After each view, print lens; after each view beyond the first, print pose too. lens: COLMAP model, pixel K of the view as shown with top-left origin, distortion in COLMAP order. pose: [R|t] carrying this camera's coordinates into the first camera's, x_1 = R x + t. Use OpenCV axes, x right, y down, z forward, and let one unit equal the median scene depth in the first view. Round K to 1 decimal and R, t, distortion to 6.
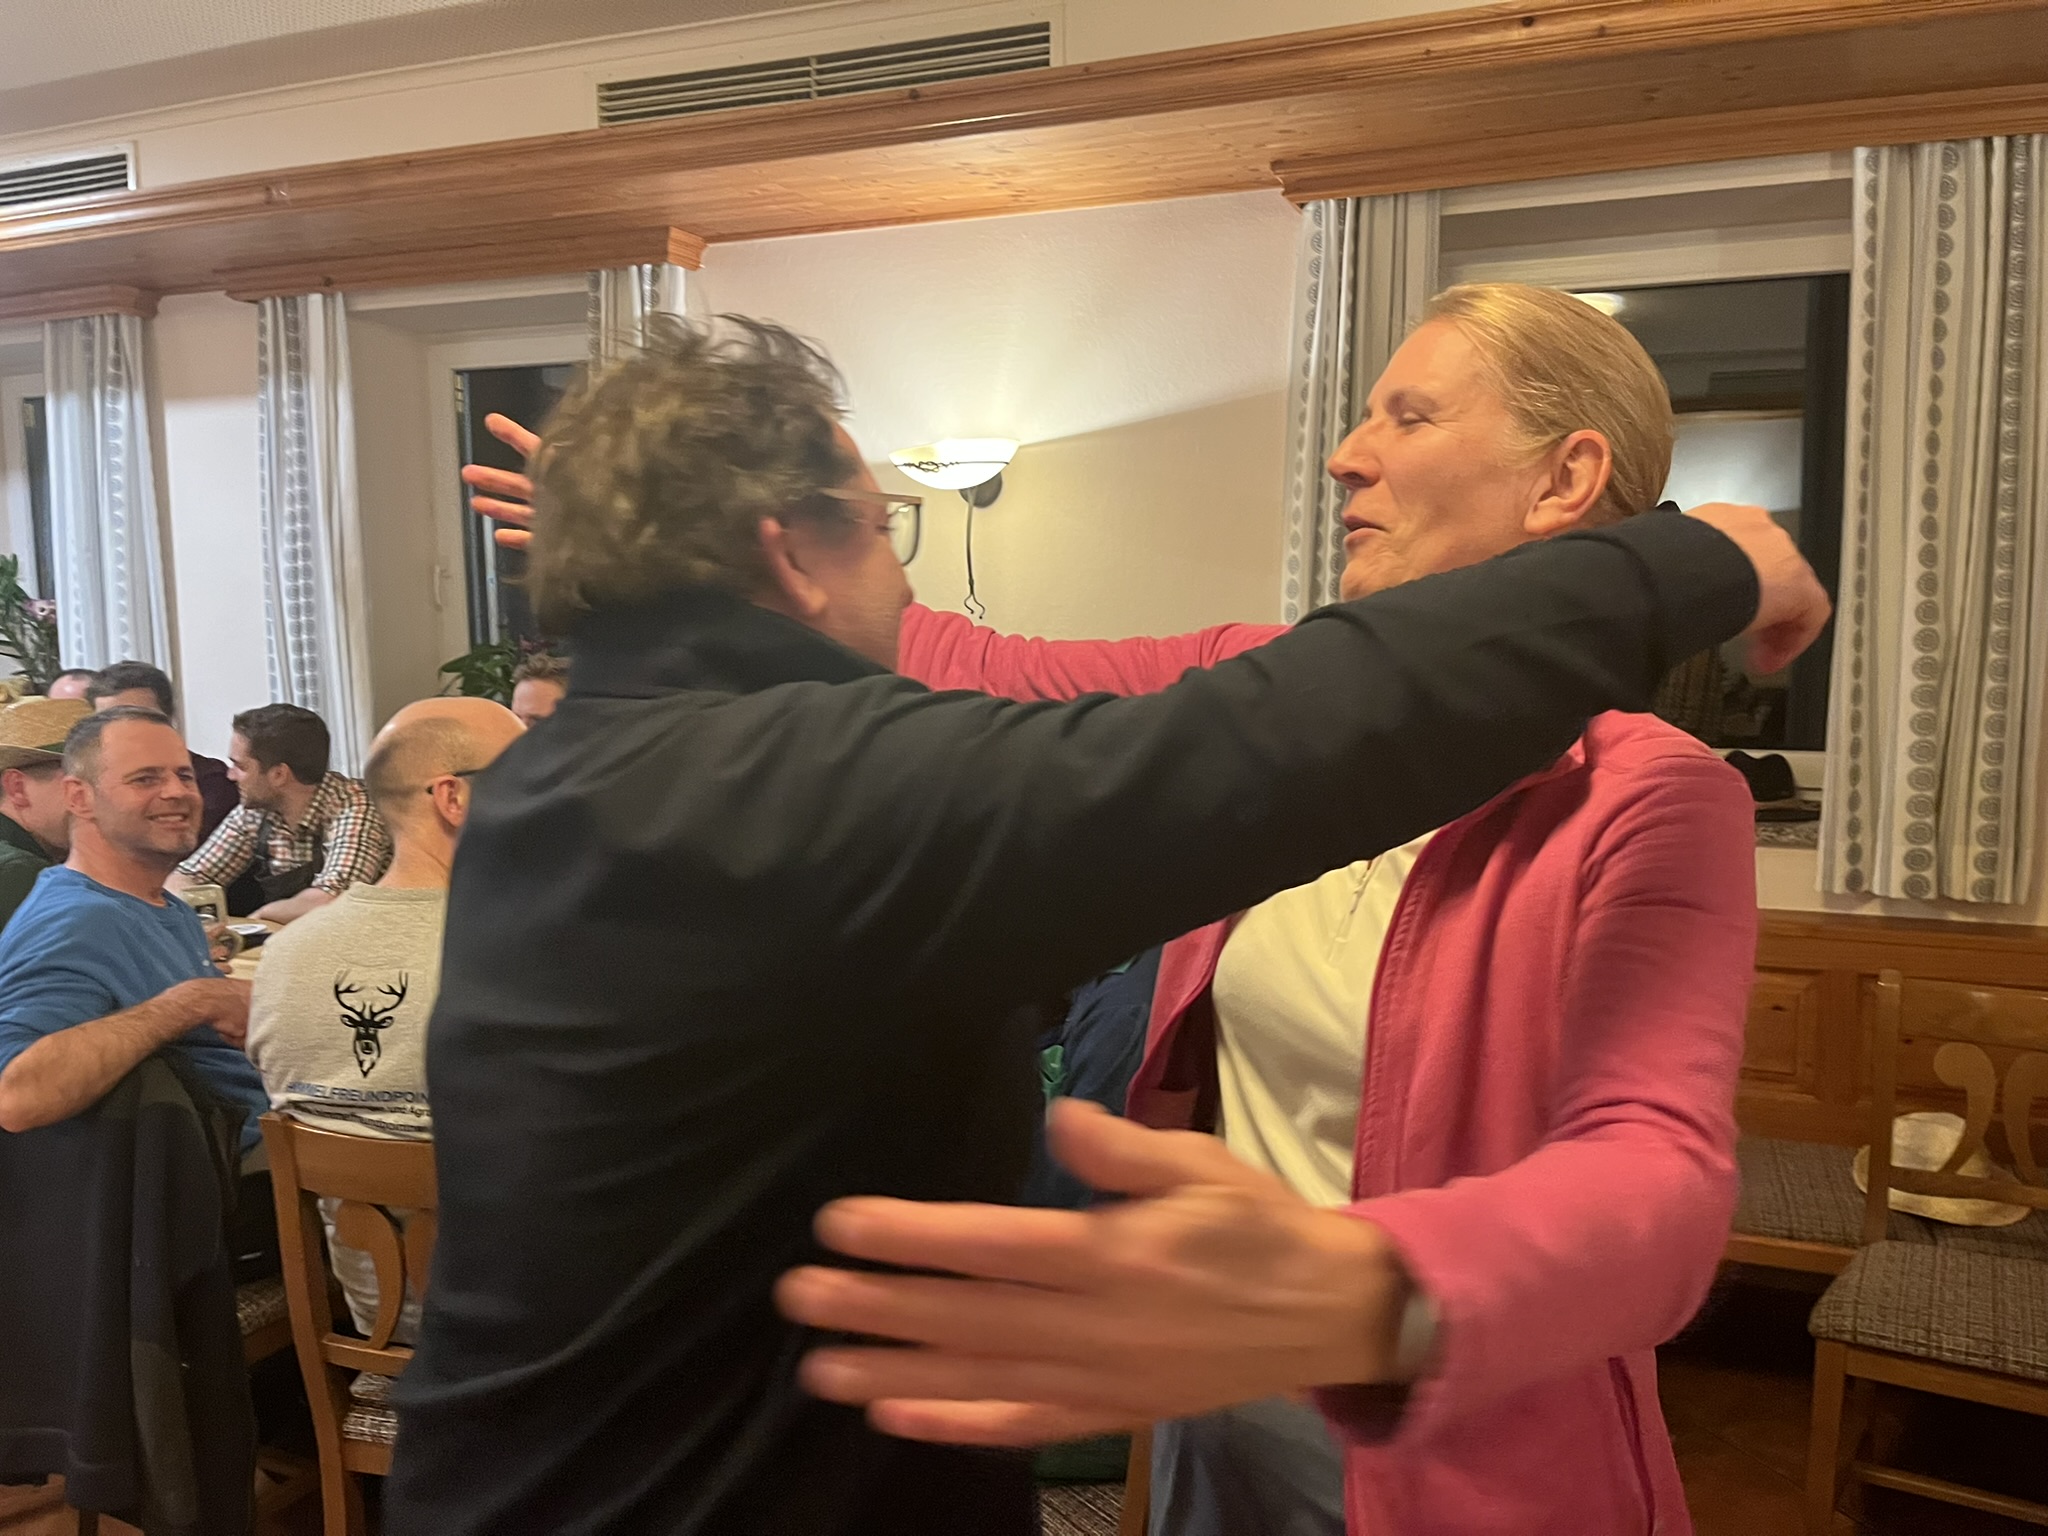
lens RADIAL K [[1562.3, 0, 1021.4], [0, 1562.3, 779.5], [0, 0, 1]] dist [0.065834, -0.091766]
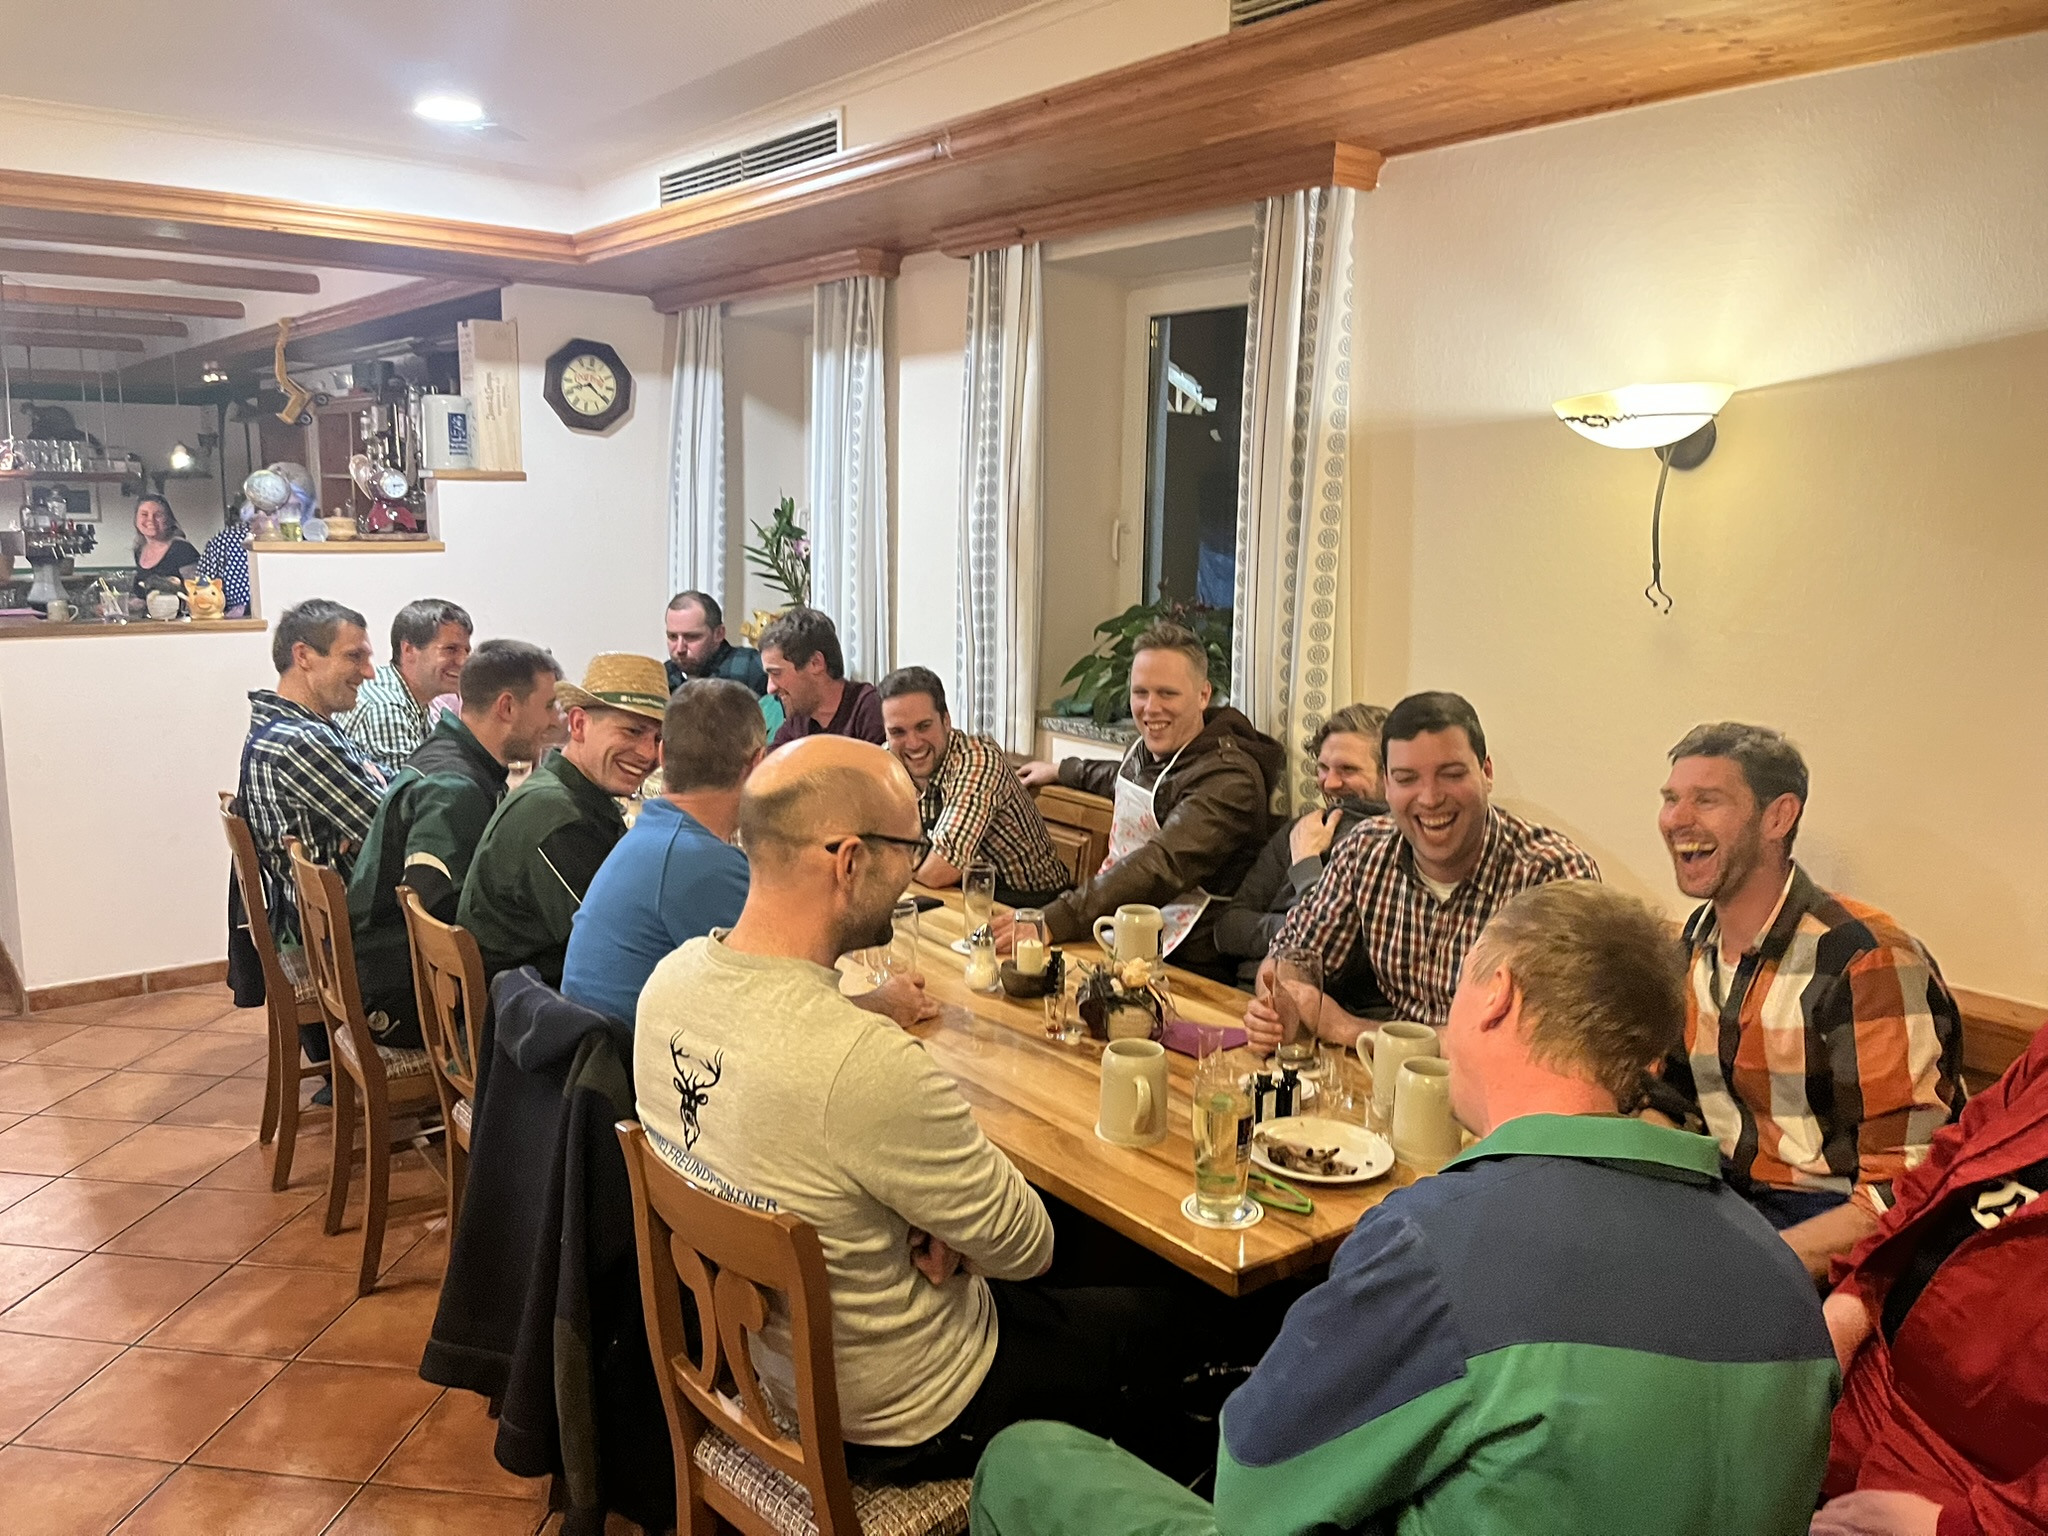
lens RADIAL K [[1562.3, 0, 1015.8], [0, 1562.3, 749.9], [0, 0, 1]] dist [0.065834, -0.091766]
pose [[0.860897, 0.099250, -0.499005, 0.084309], [-0.083873, 0.995055, 0.053211, -0.046219], [0.501818, -0.003956, 0.864964, 0.149268]]
